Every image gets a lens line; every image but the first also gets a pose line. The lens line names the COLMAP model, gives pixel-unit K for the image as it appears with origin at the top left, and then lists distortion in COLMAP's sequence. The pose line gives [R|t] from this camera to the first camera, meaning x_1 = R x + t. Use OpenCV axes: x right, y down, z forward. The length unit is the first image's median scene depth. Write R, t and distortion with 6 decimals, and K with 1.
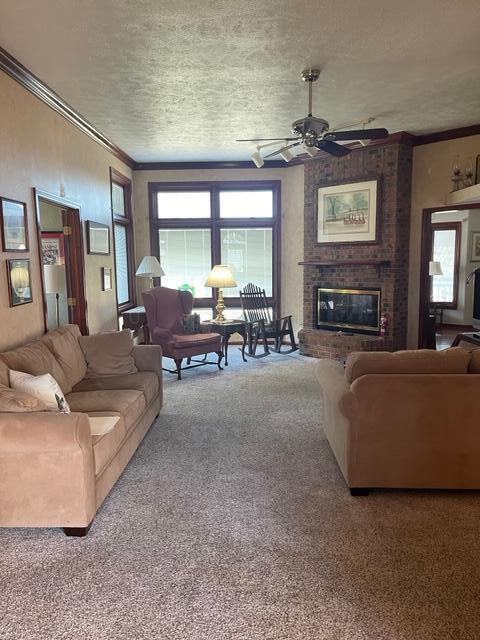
lens RADIAL K [[478.1, 0, 240.0], [0, 478.1, 320.4], [0, 0, 1]] dist [0.024961, -0.032154]
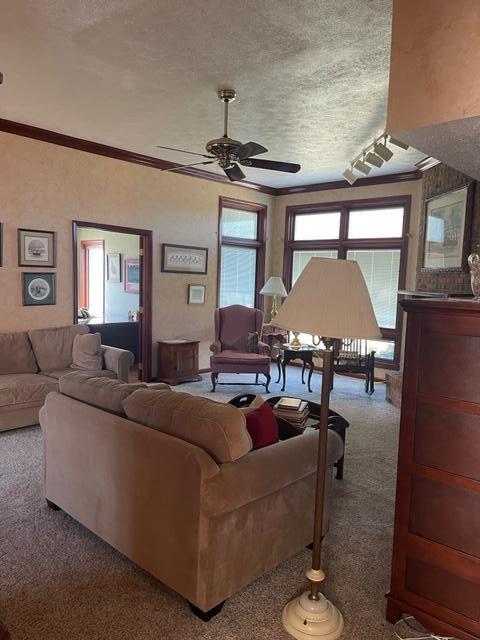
lens RADIAL K [[478.1, 0, 239.4], [0, 478.1, 321.2], [0, 0, 1]] dist [0.024961, -0.032154]
pose [[0.730066, 0.102287, -0.675678, 0.484968], [-0.129113, 0.991573, 0.010602, -0.039503], [0.671069, 0.079498, 0.737120, 0.188057]]
